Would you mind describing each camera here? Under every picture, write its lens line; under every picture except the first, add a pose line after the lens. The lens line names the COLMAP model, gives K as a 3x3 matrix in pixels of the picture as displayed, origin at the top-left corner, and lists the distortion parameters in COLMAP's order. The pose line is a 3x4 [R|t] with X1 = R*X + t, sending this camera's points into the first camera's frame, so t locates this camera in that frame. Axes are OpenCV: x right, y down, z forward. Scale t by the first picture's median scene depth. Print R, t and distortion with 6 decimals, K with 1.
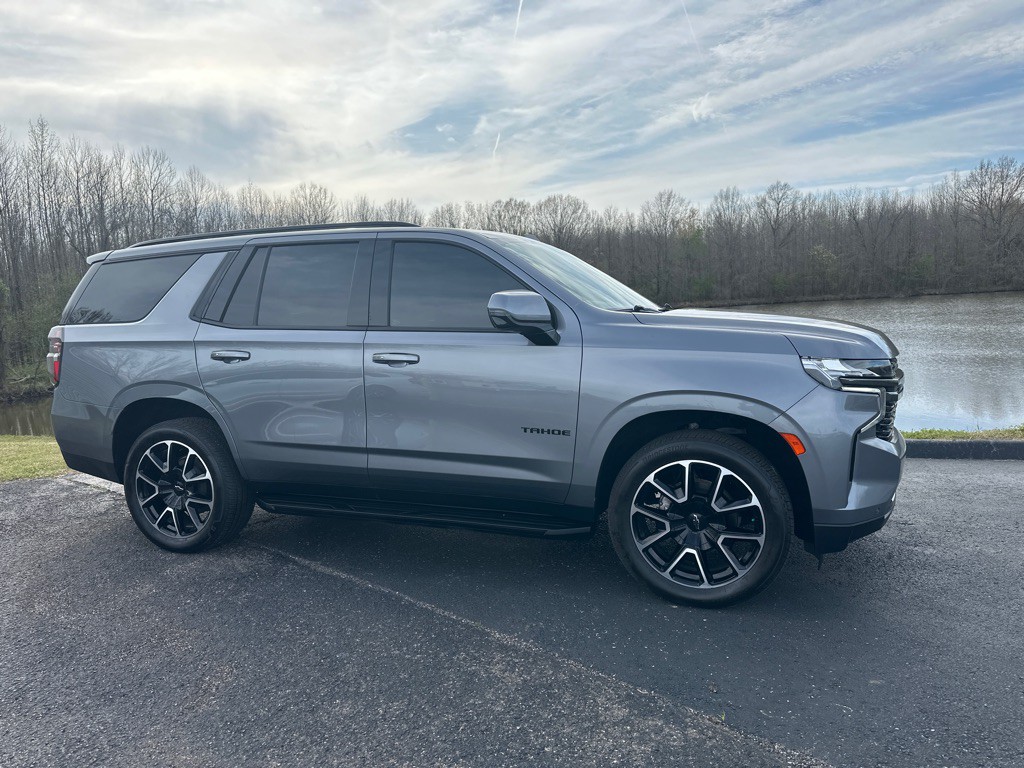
lens RADIAL K [[718.1, 0, 537.9], [0, 718.1, 385.6], [0, 0, 1]] dist [0.053128, -0.059372]
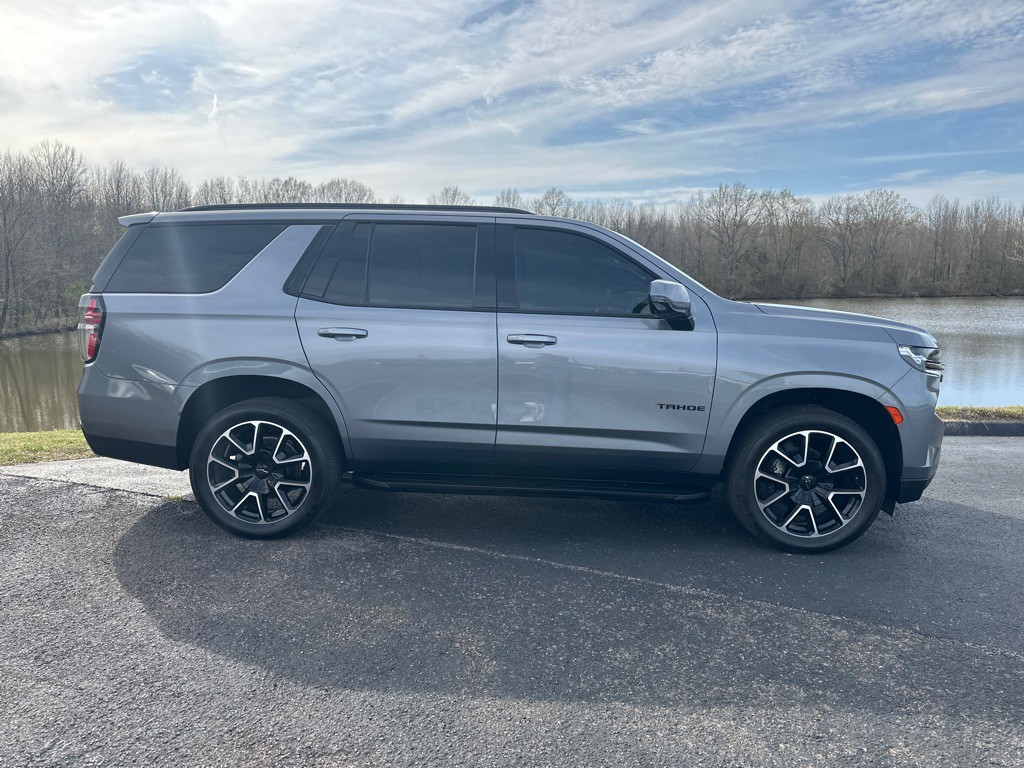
lens RADIAL K [[716.6, 0, 523.6], [0, 716.6, 382.6], [0, 0, 1]] dist [0.050380, -0.057007]
pose [[0.956095, 0.007667, 0.292956, -0.458449], [-0.009624, 0.999940, 0.005239, 0.017989], [-0.292898, -0.007828, 0.956112, 0.000537]]
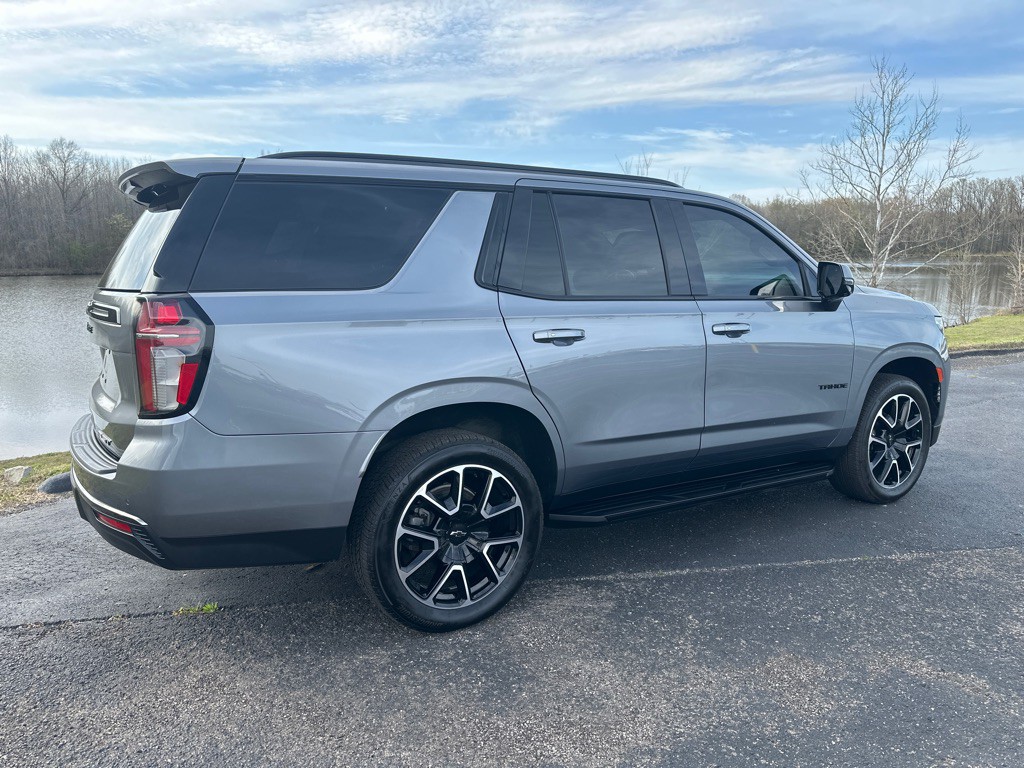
lens RADIAL K [[716.9, 0, 507.2], [0, 716.9, 385.7], [0, 0, 1]] dist [0.051054, -0.054505]
pose [[0.628096, -0.094918, 0.772325, -1.005576], [0.067998, 0.995431, 0.067038, -0.041329], [-0.775159, 0.010410, 0.631680, 0.554493]]
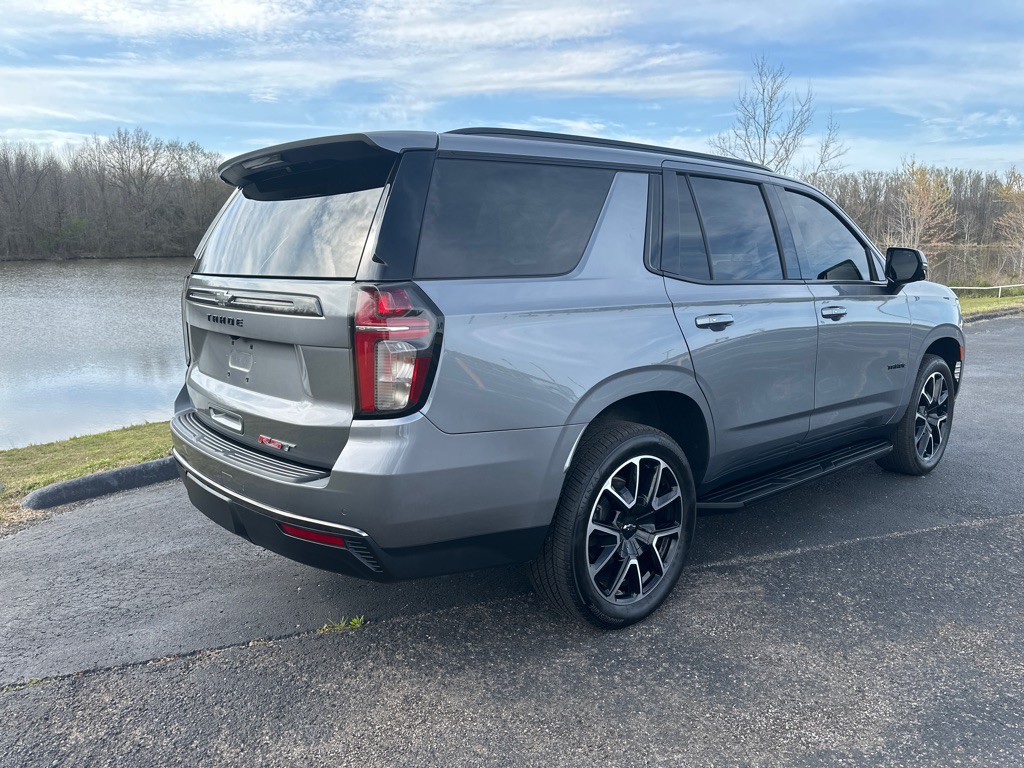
lens RADIAL K [[724.0, 0, 505.0], [0, 724.0, 383.7], [0, 0, 1]] dist [0.023953, -0.020505]
pose [[0.494411, -0.121201, 0.860737, -1.139712], [0.082932, 0.992291, 0.092089, -0.061278], [-0.865263, 0.025853, 0.500651, 0.790422]]
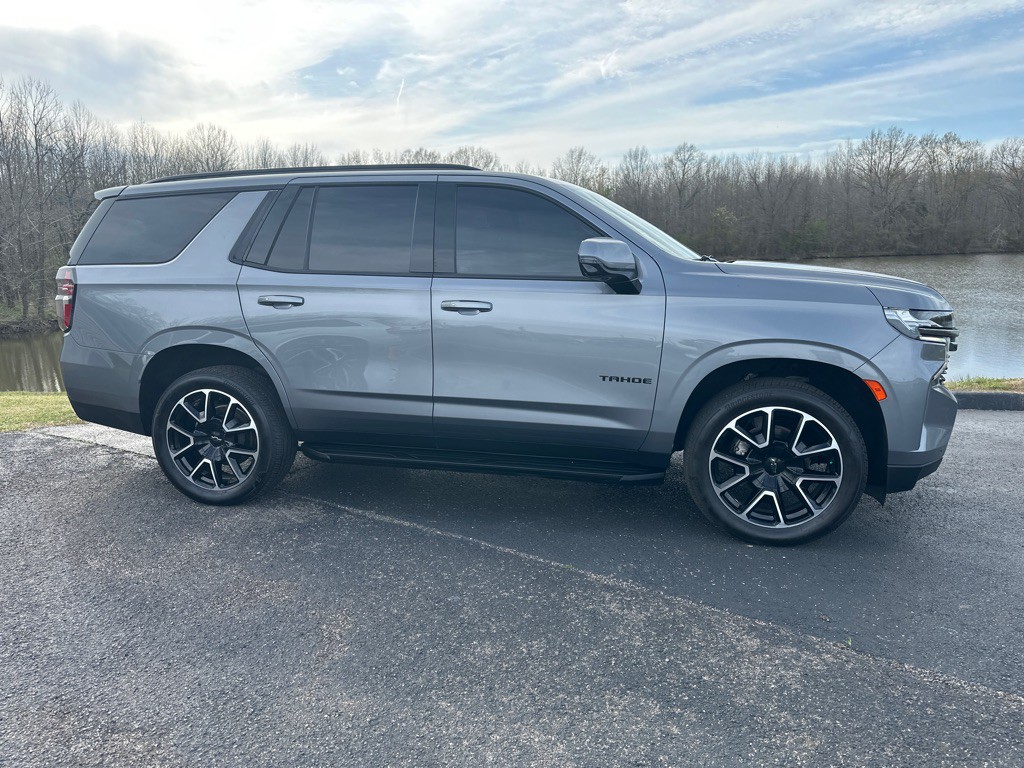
lens RADIAL K [[716.6, 0, 523.6], [0, 716.6, 382.6], [0, 0, 1]] dist [0.050380, -0.057007]
pose [[0.993541, 0.001697, 0.113464, -0.204972], [-0.008054, 0.998421, 0.055587, 0.010926], [-0.113191, -0.056142, 0.991986, 0.009756]]
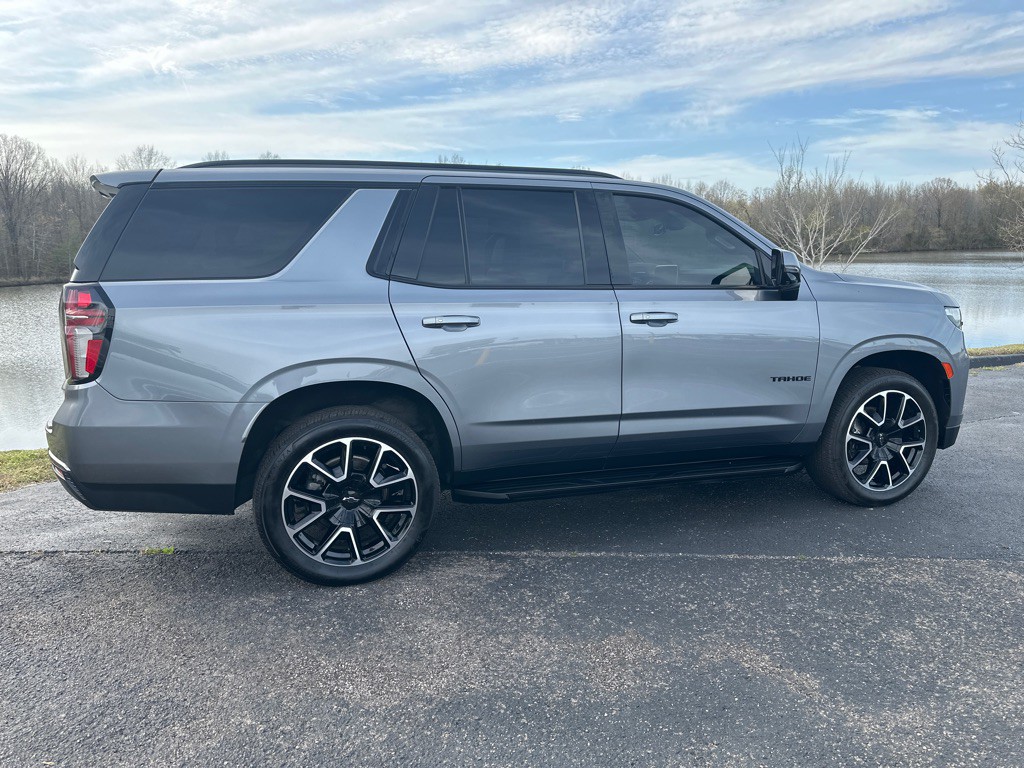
lens RADIAL K [[715.9, 0, 512.0], [0, 715.9, 384.0], [0, 0, 1]] dist [0.034047, -0.032143]
pose [[0.787880, -0.079137, 0.610723, -0.835087], [0.056805, 0.996820, 0.055883, -0.011928], [-0.613203, -0.009337, 0.789870, 0.317985]]
